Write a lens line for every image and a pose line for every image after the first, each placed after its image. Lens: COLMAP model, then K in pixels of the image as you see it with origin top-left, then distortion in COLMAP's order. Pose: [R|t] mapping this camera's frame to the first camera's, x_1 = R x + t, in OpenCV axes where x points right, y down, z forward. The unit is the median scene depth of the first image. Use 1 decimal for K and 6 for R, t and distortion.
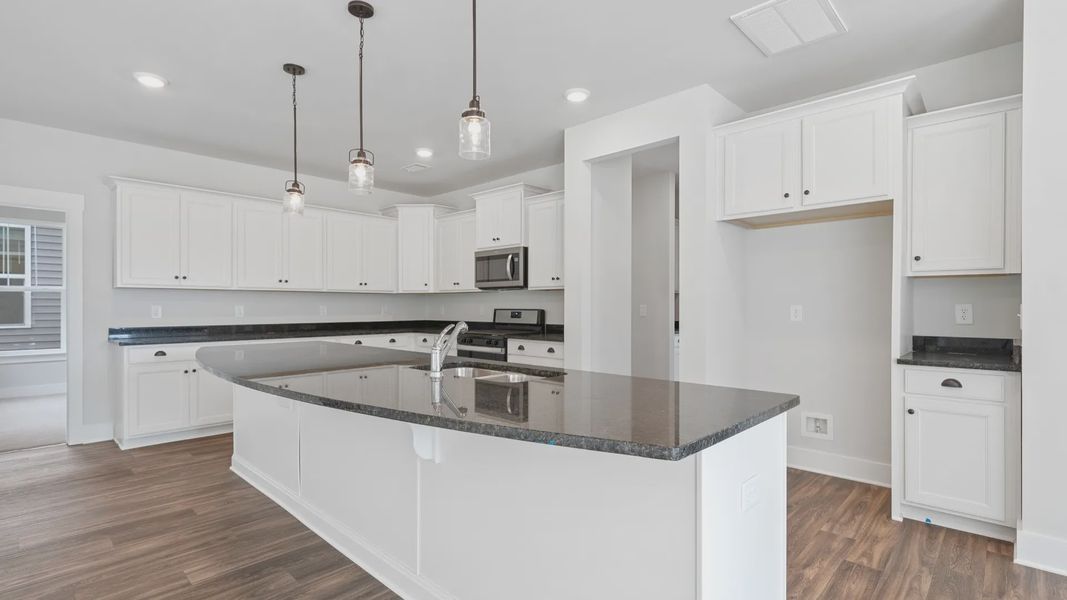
lens RADIAL K [[494.7, 0, 542.0], [0, 494.7, 307.1], [0, 0, 1]] dist [0.024590, -0.000896]
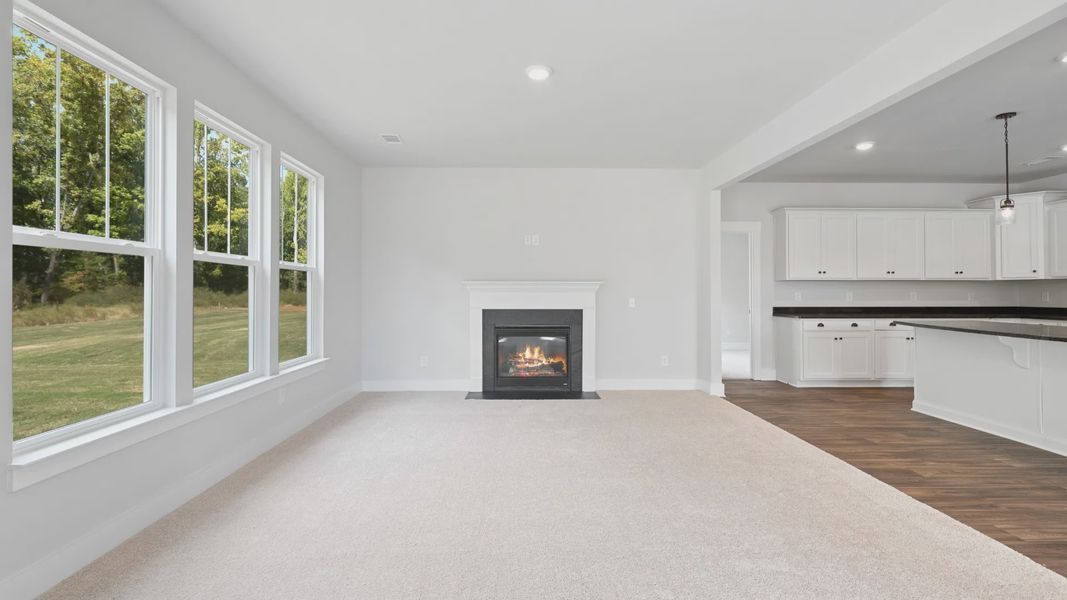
lens RADIAL K [[494.7, 0, 555.4], [0, 494.7, 286.4], [0, 0, 1]] dist [0.024590, -0.000896]
pose [[0.721272, -0.006771, -0.692619, -0.228209], [-0.001347, 0.999937, -0.011178, -0.001702], [0.692651, 0.008996, 0.721217, -0.423478]]
